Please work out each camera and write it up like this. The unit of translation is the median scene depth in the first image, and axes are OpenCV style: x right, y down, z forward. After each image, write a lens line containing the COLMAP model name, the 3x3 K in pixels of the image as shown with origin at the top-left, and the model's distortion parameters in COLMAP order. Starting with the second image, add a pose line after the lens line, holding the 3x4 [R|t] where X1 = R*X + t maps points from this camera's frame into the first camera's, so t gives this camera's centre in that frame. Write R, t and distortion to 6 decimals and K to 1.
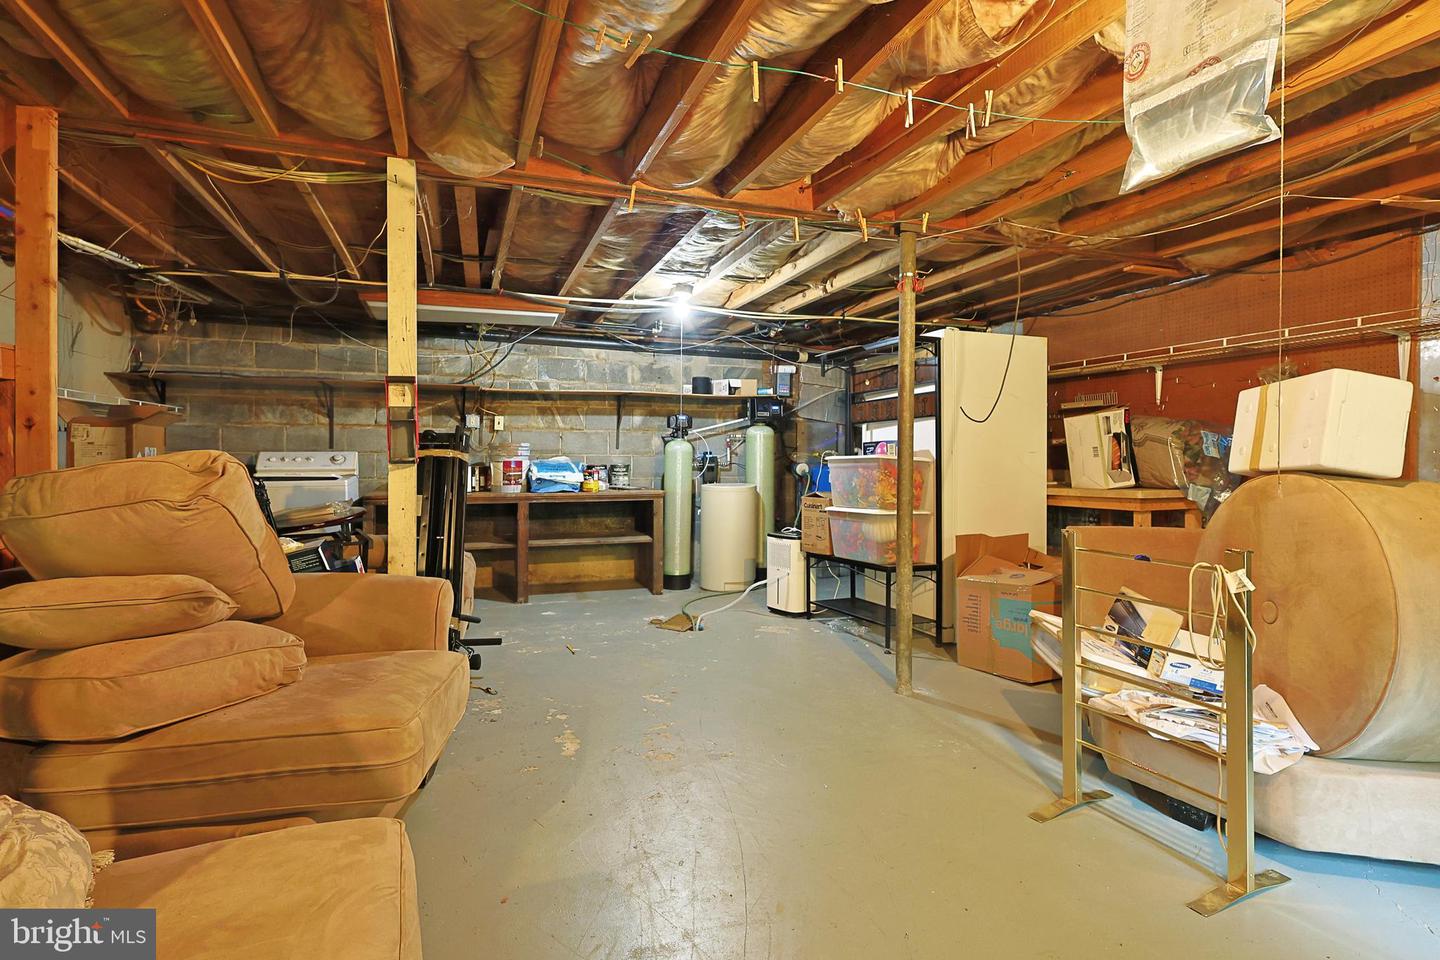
lens RADIAL K [[719.5, 0, 722.3], [0, 719.5, 454.5], [0, 0, 1]] dist [0.001897, 0.000555]
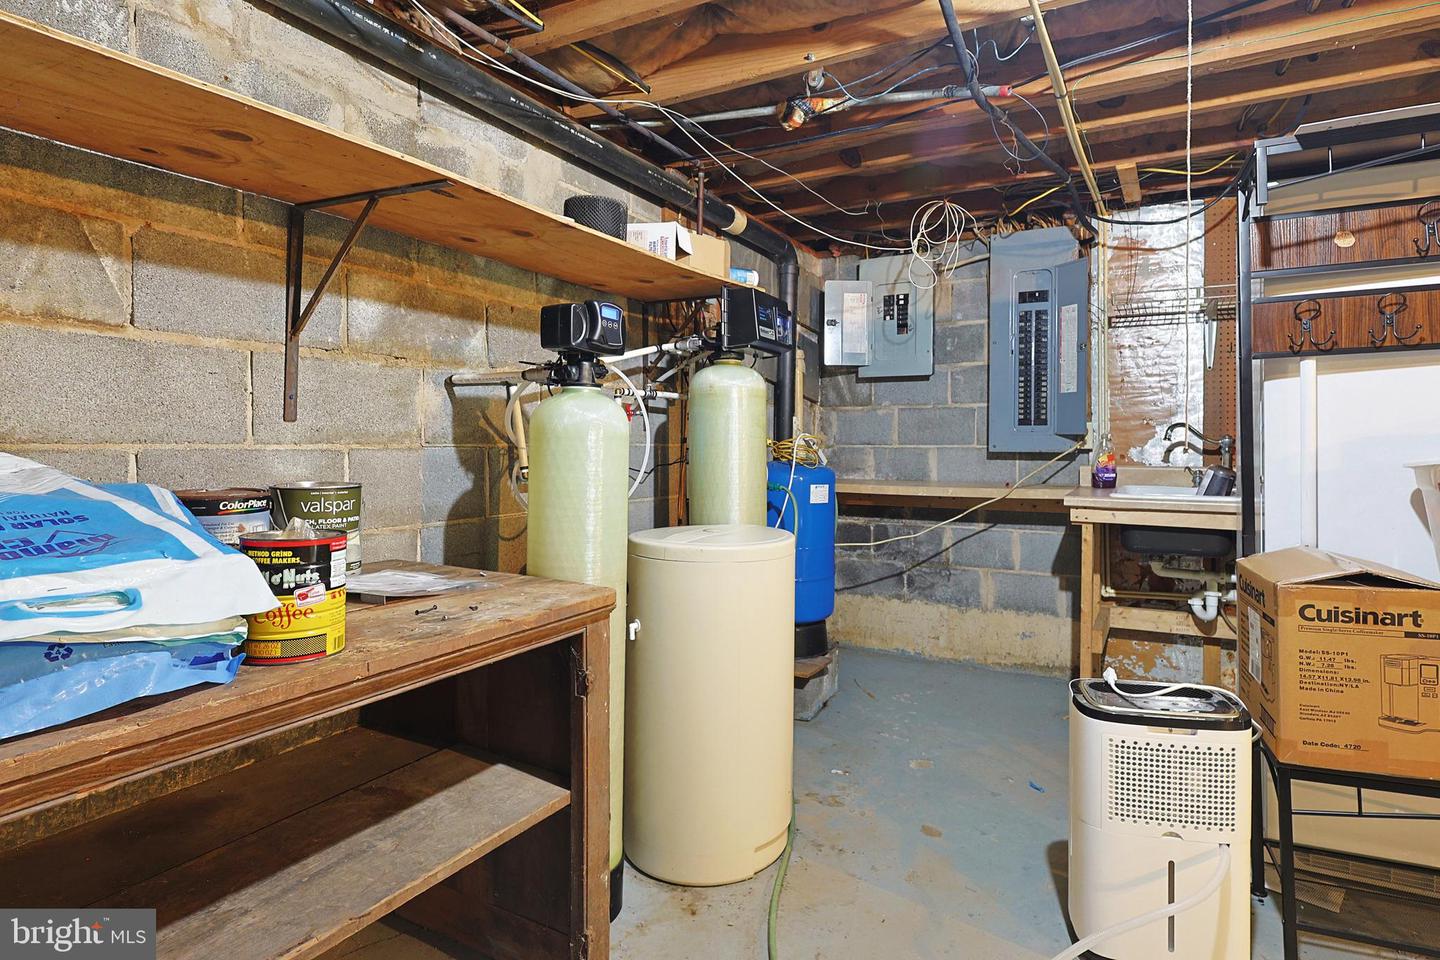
lens RADIAL K [[719.5, 0, 722.3], [0, 719.5, 454.5], [0, 0, 1]] dist [0.001897, 0.000555]
pose [[0.753929, -0.011703, 0.656852, -0.199061], [-0.001583, 0.999806, 0.019631, -0.001248], [-0.656954, -0.015840, 0.753764, 0.719949]]
